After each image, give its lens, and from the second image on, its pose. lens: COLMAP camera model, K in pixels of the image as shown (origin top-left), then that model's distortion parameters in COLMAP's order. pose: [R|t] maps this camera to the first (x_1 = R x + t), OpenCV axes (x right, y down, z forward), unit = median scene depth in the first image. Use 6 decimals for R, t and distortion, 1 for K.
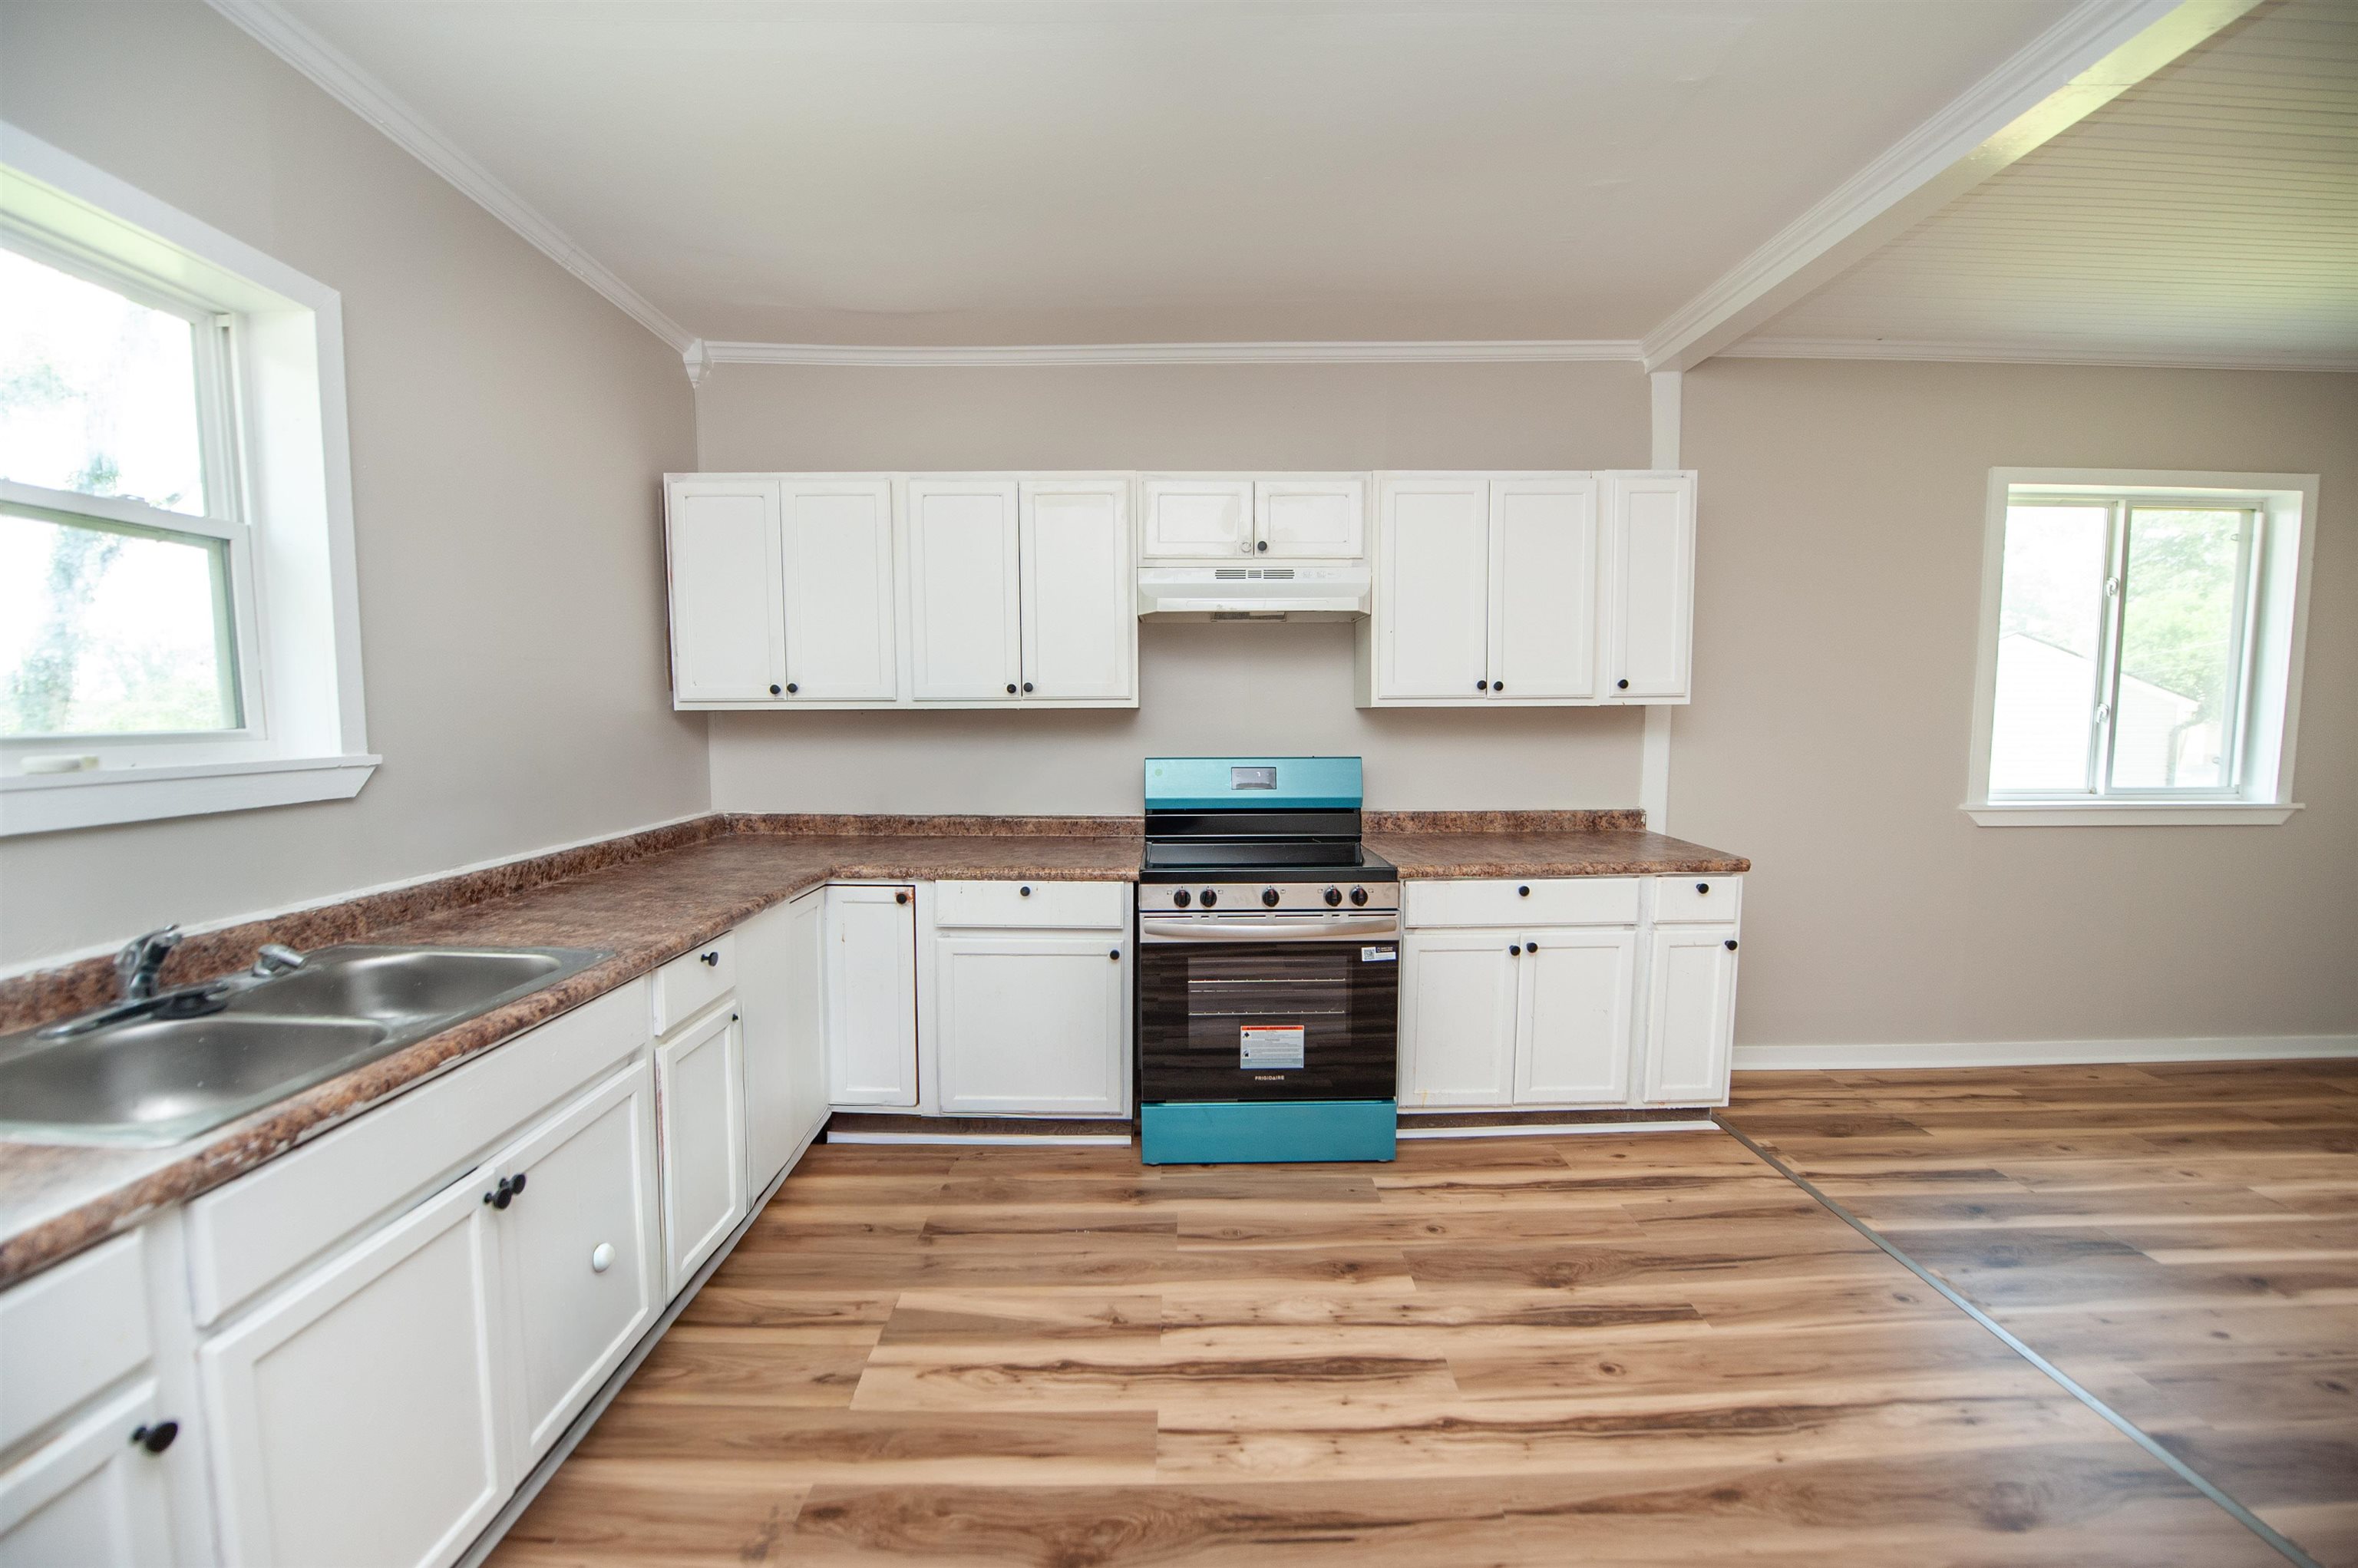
lens RADIAL K [[899.0, 0, 1262.1], [0, 899.0, 793.9], [0, 0, 1]] dist [-0.022301, -0.000106]
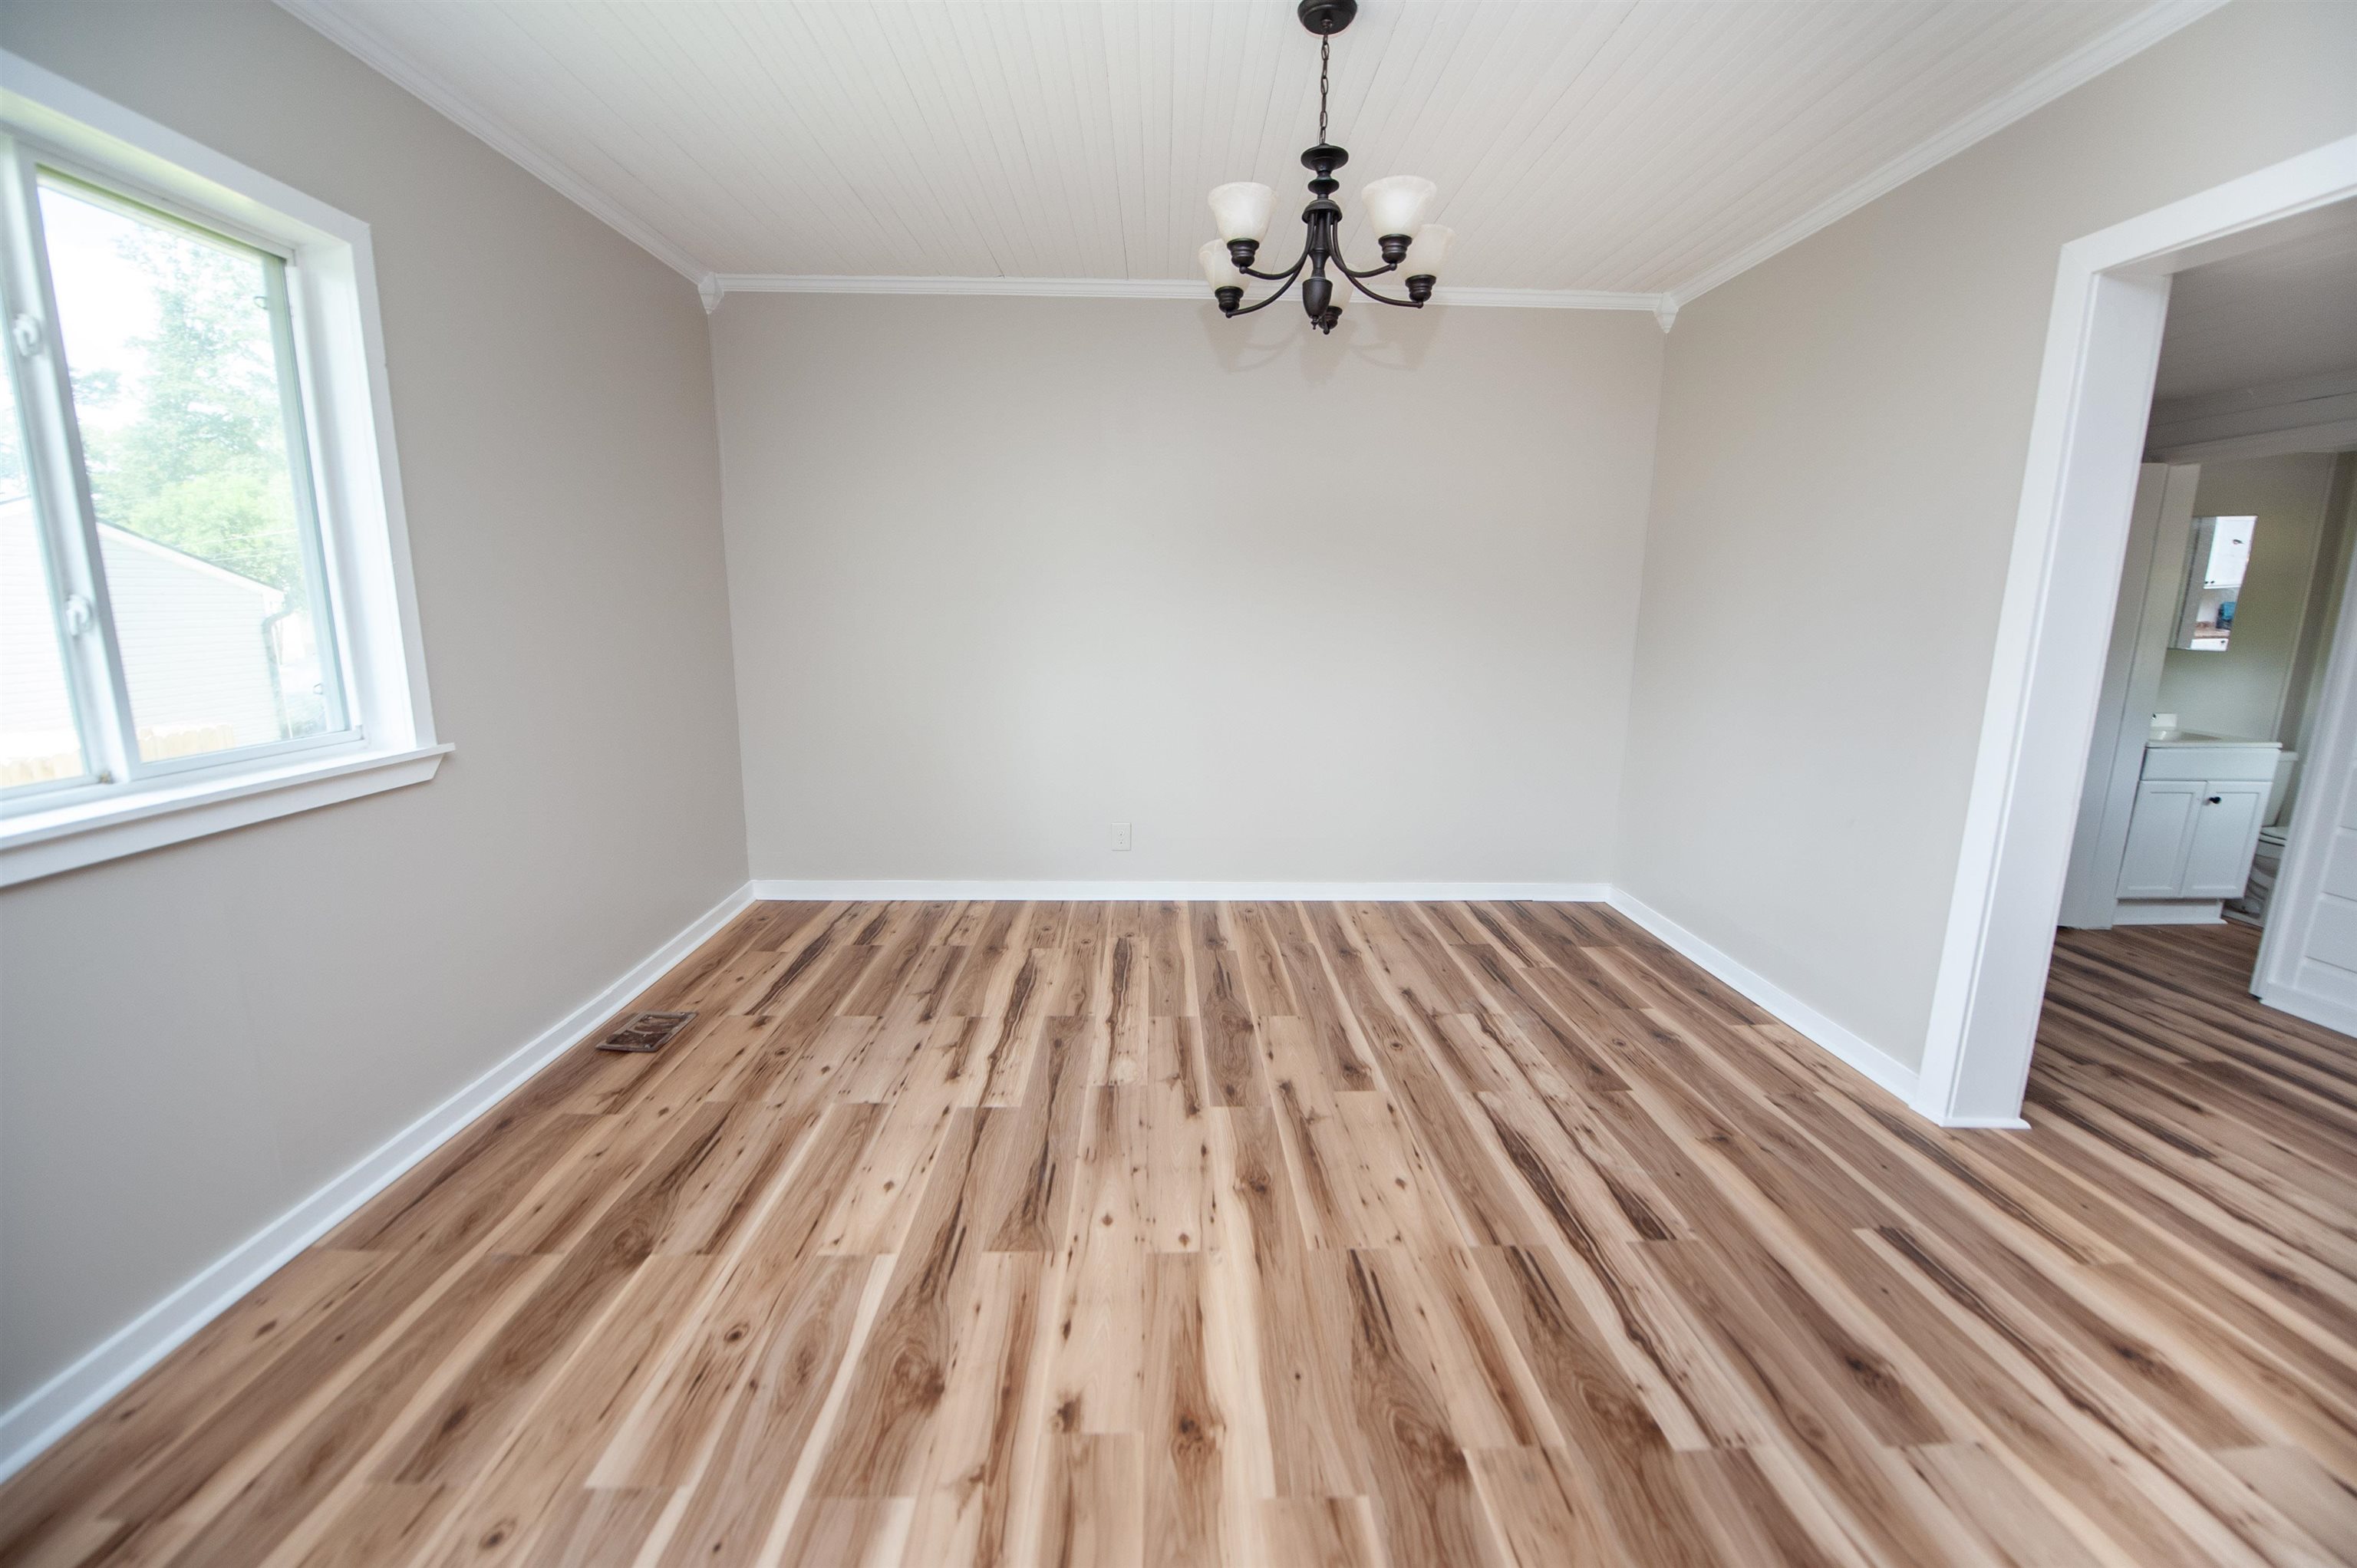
lens RADIAL K [[943.4, 0, 1188.2], [0, 943.4, 793.0], [0, 0, 1]] dist [-0.022171, -0.000646]
pose [[-0.009634, -0.189928, 0.981751, 0.458309], [0.079093, 0.978575, 0.190090, -0.043996], [-0.996821, 0.079481, 0.005594, 0.415750]]
